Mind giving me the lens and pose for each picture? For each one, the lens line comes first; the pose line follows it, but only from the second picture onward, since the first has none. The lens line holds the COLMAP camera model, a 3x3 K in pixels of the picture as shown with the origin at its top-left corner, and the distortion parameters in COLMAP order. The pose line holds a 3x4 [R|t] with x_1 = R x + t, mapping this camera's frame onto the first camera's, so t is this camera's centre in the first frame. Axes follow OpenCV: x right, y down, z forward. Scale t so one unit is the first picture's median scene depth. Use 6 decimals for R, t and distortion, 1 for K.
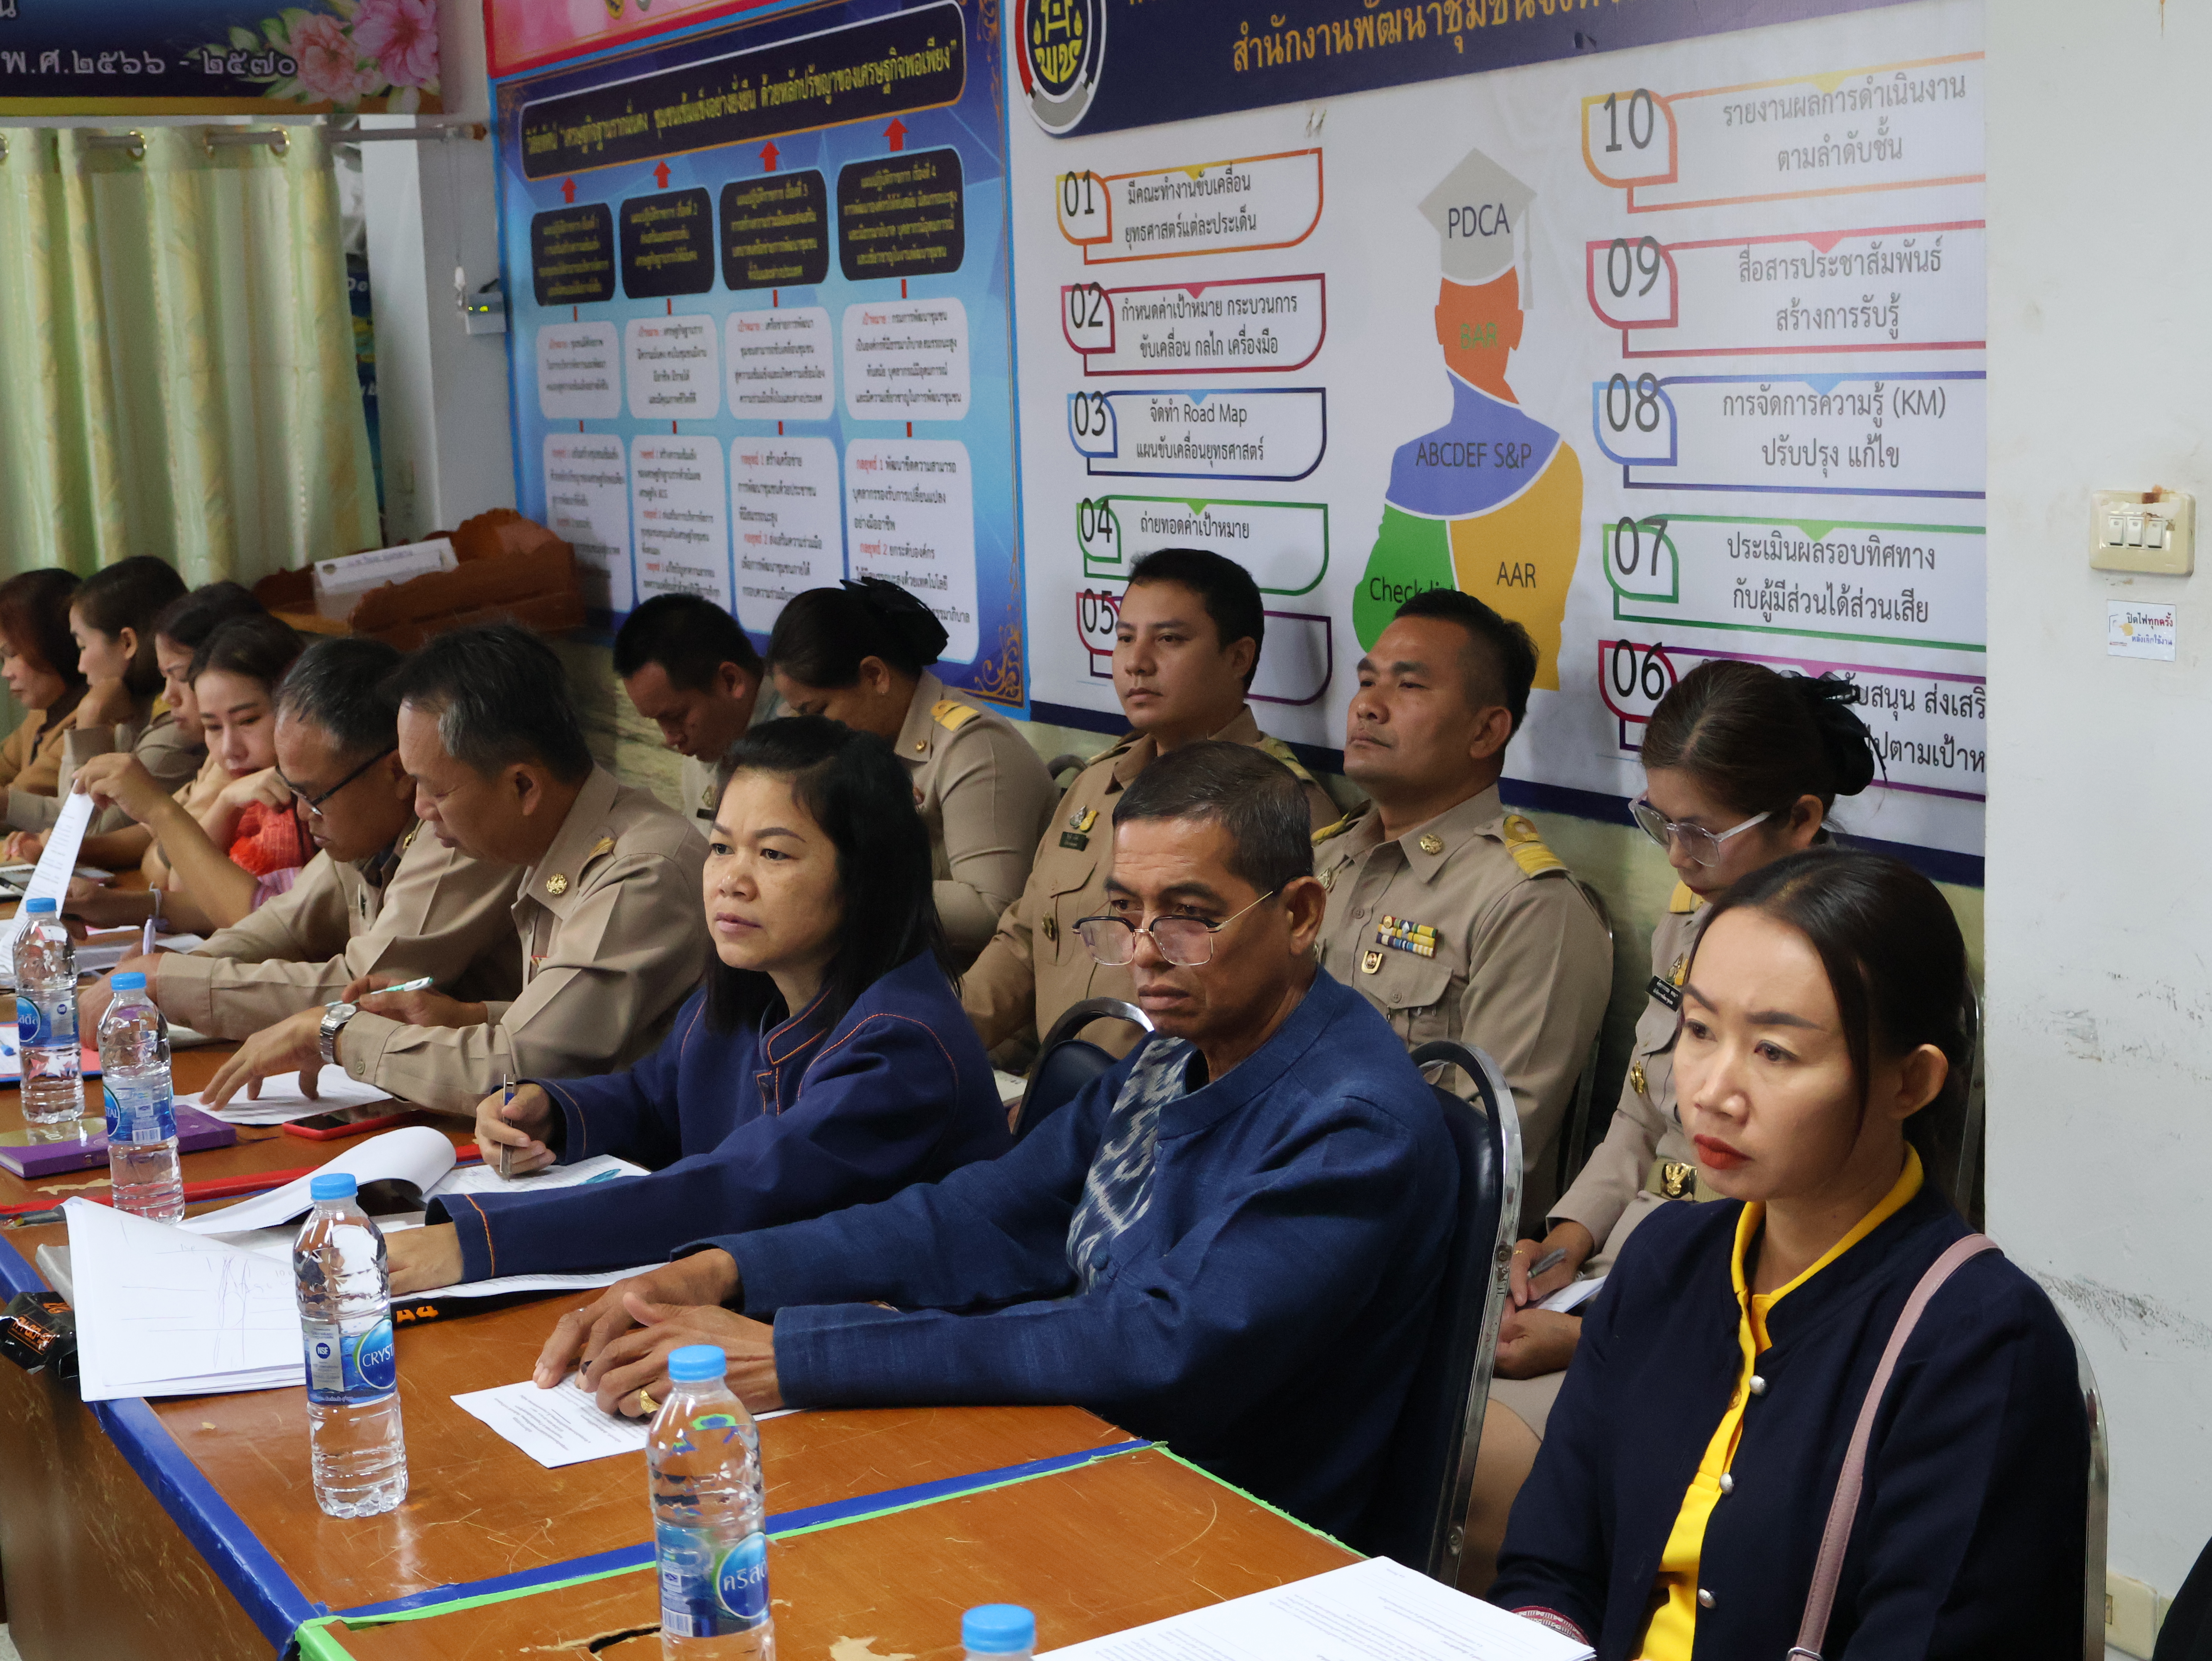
lens RADIAL K [[3488.0, 0, 1106.0], [0, 3488.0, 830.5], [0, 0, 1]] dist [-0.002836, 0.097561]
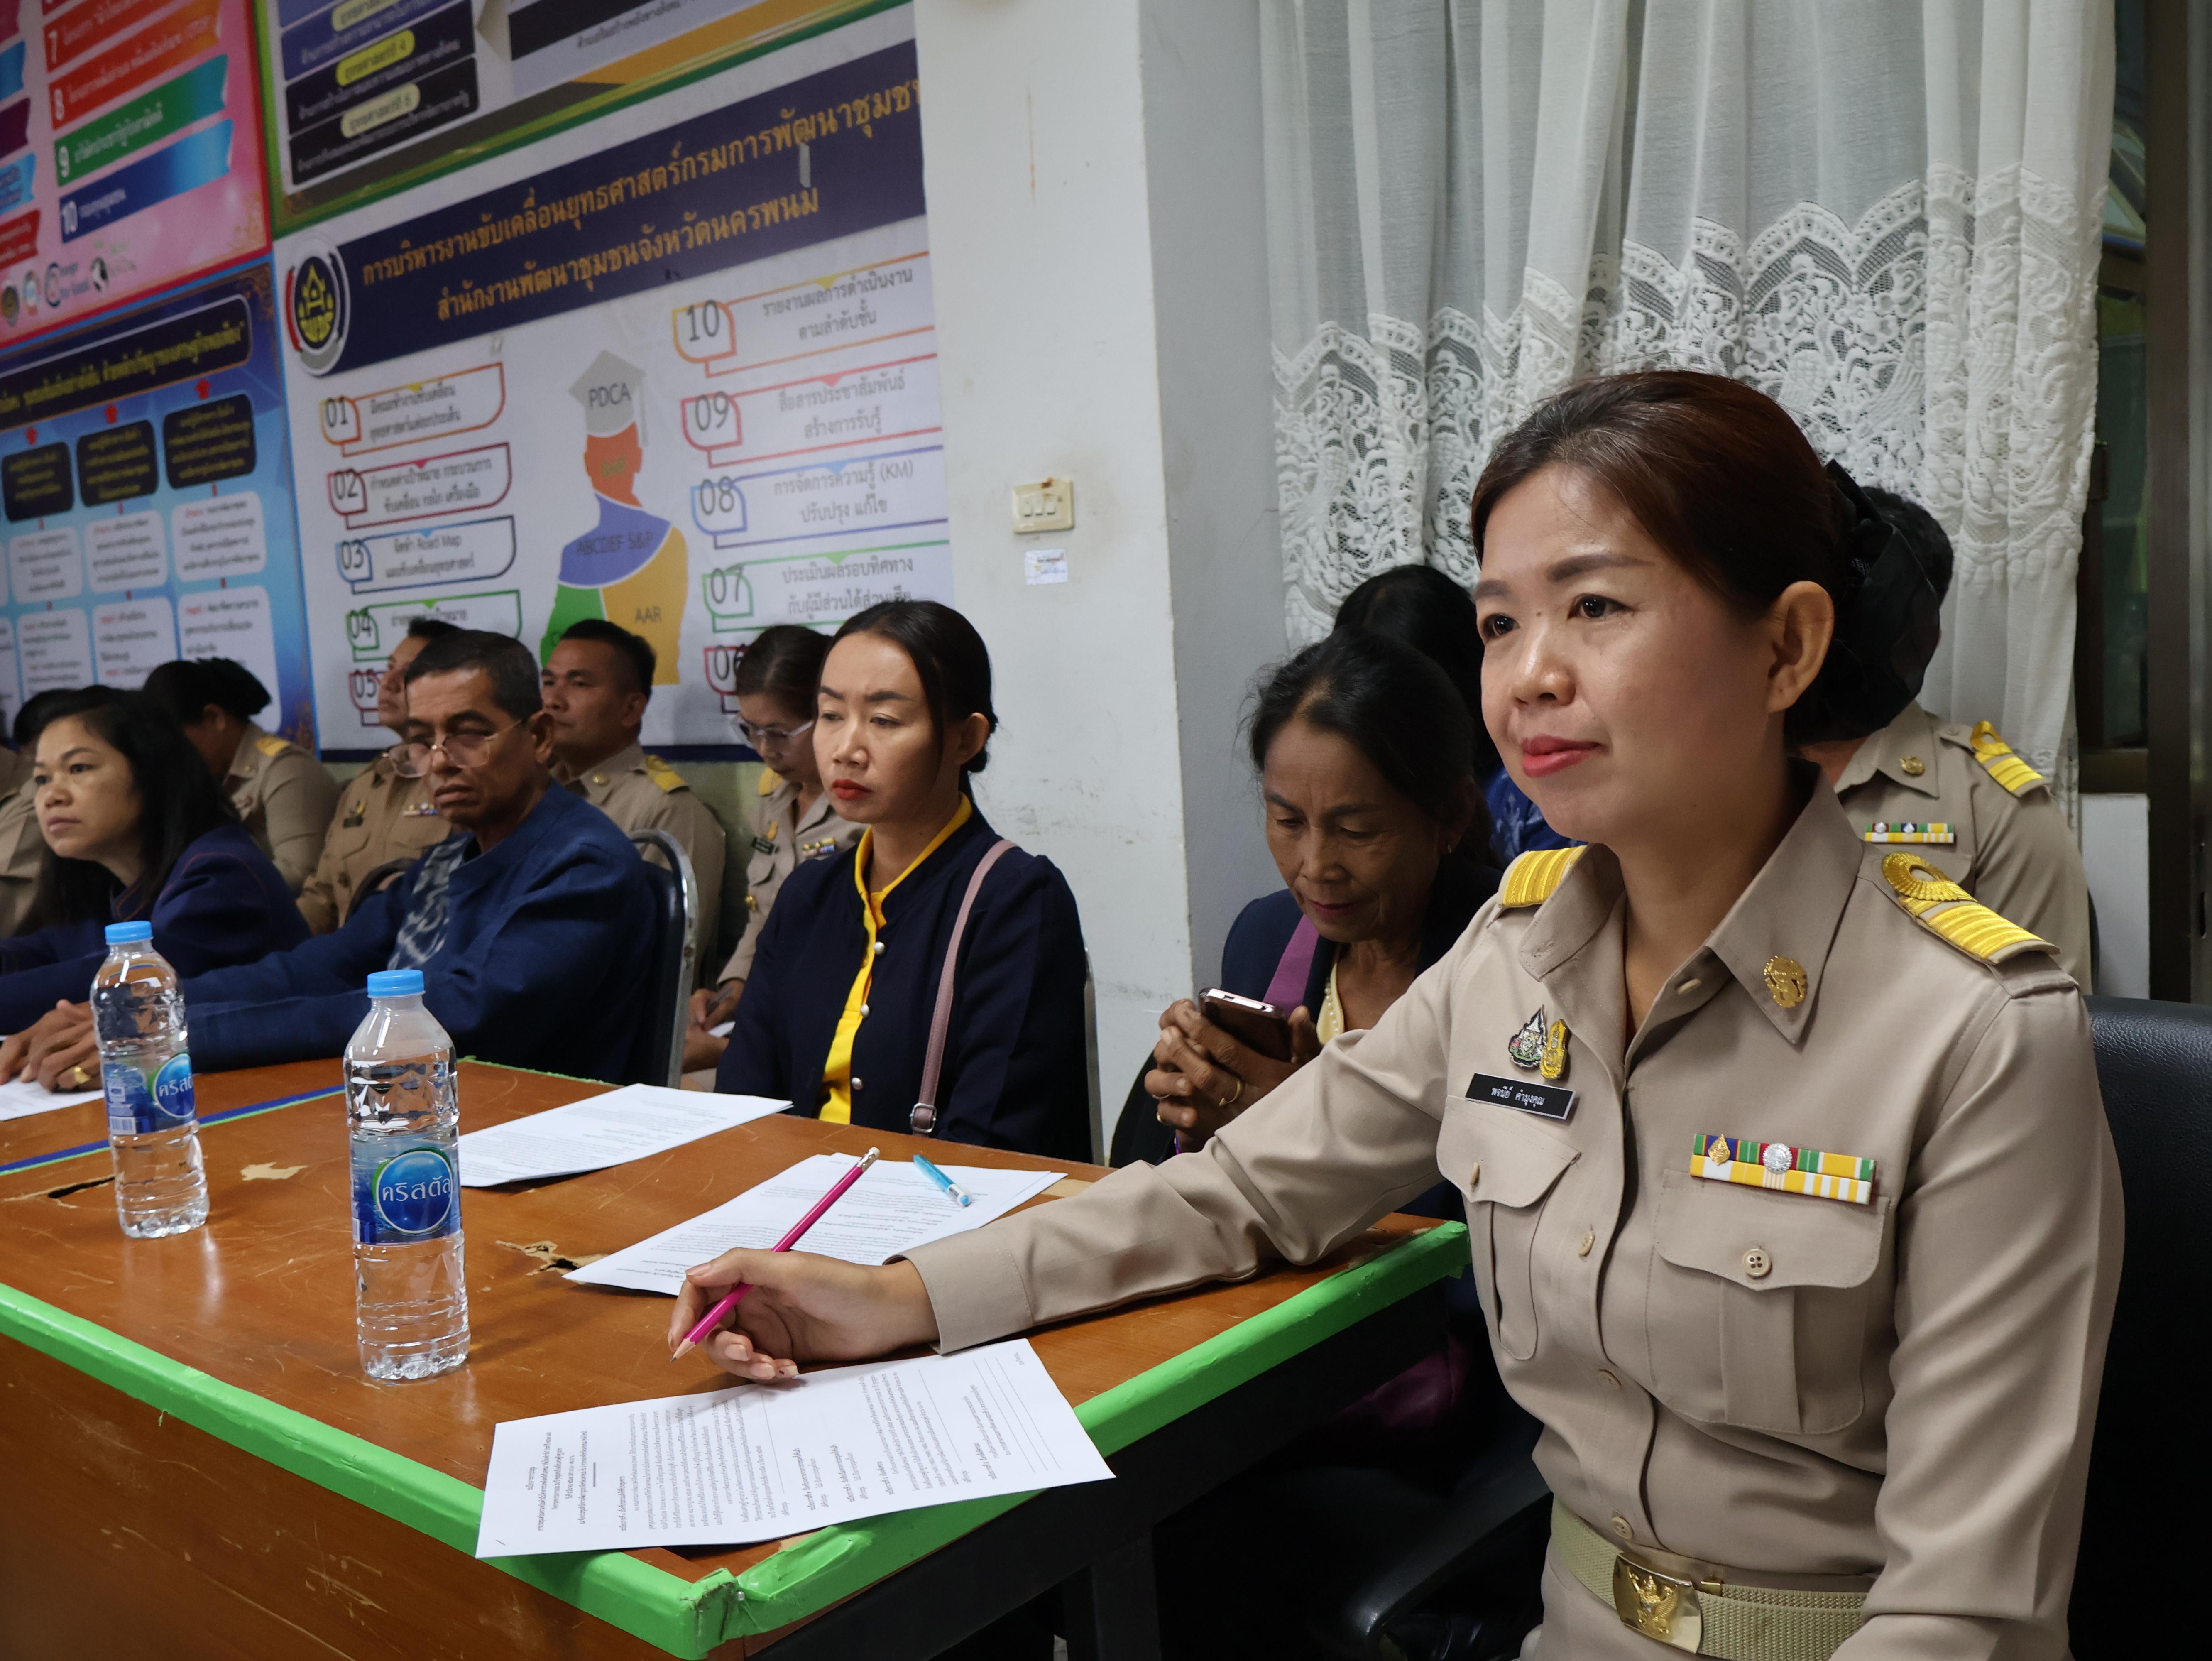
lens RADIAL K [[2066.7, 0, 1075.9], [0, 2066.7, 823.3], [0, 0, 1]] dist [0.005163, 0.002500]
pose [[0.941653, -0.052805, 0.332418, -0.015520], [0.072548, 0.996245, -0.047254, 0.075209], [-0.328675, 0.068613, 0.941948, 0.053200]]
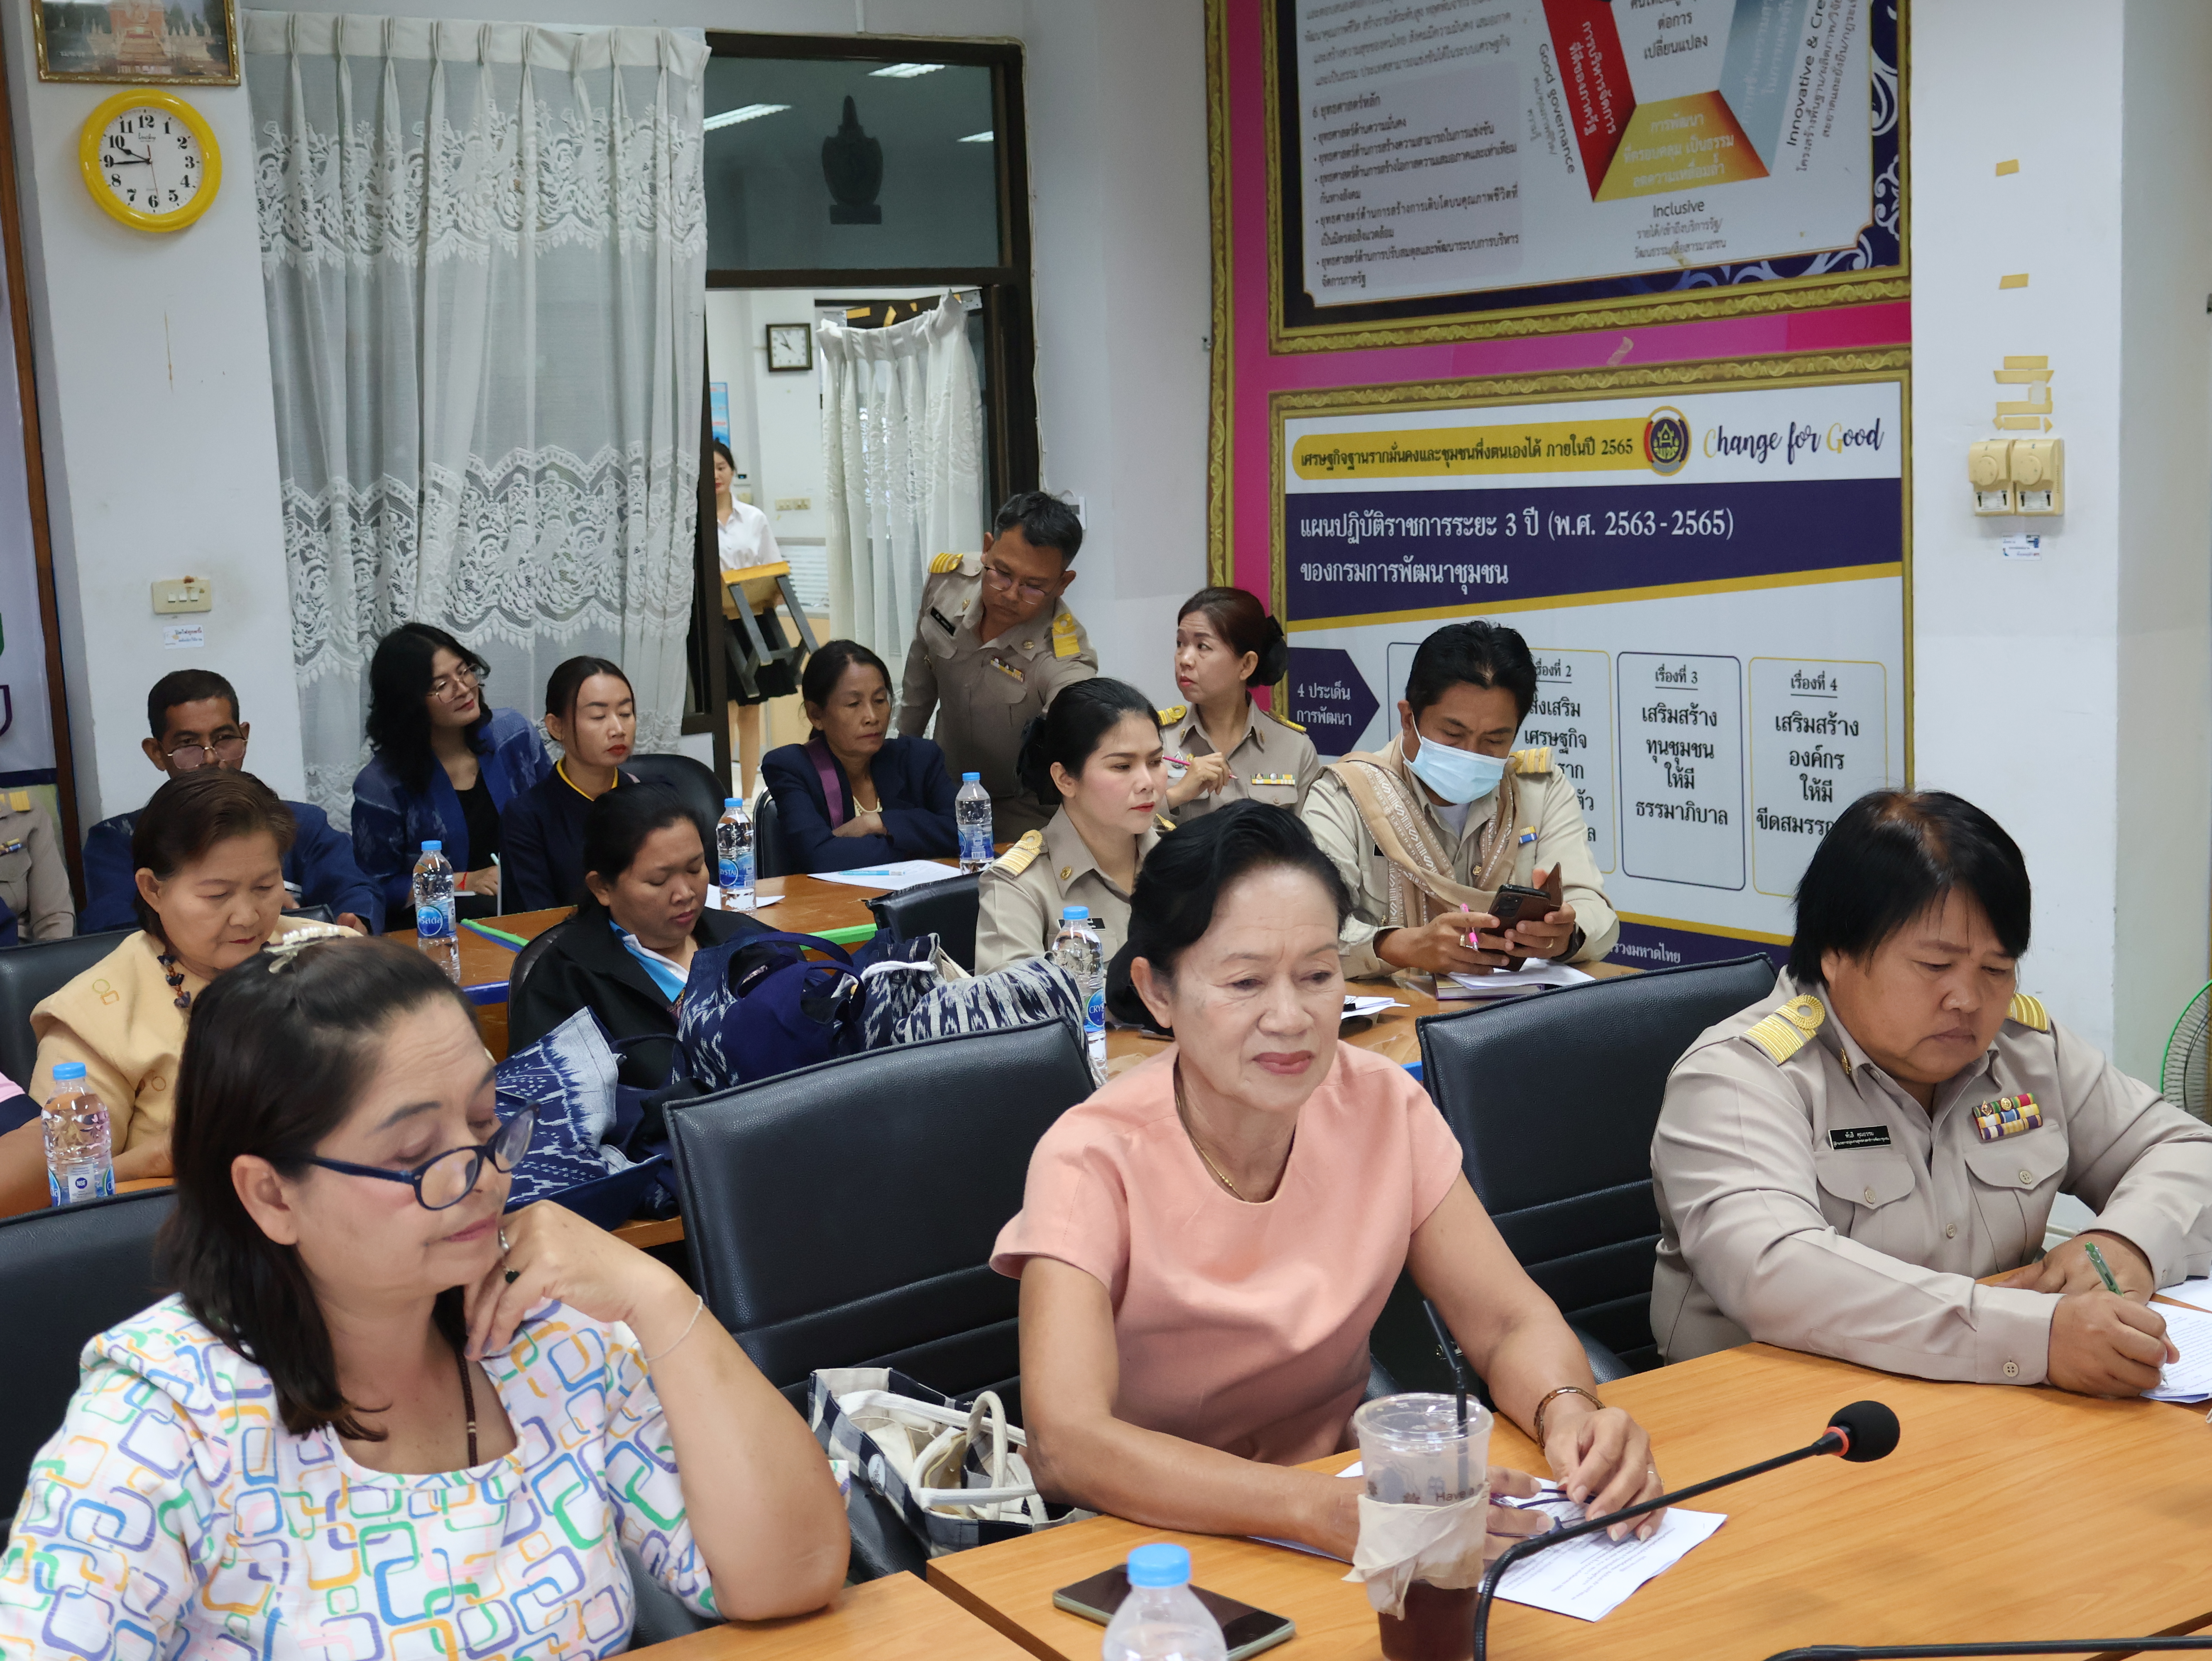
lens RADIAL K [[2796.9, 0, 1106.0], [0, 2796.9, 830.5], [0, 0, 1]] dist [0.023463, -0.049250]
pose [[-0.107211, -0.096111, 0.989580, -1.143212], [0.183960, 0.976214, 0.114743, -0.021674], [-0.977069, 0.194345, -0.086980, 0.386097]]
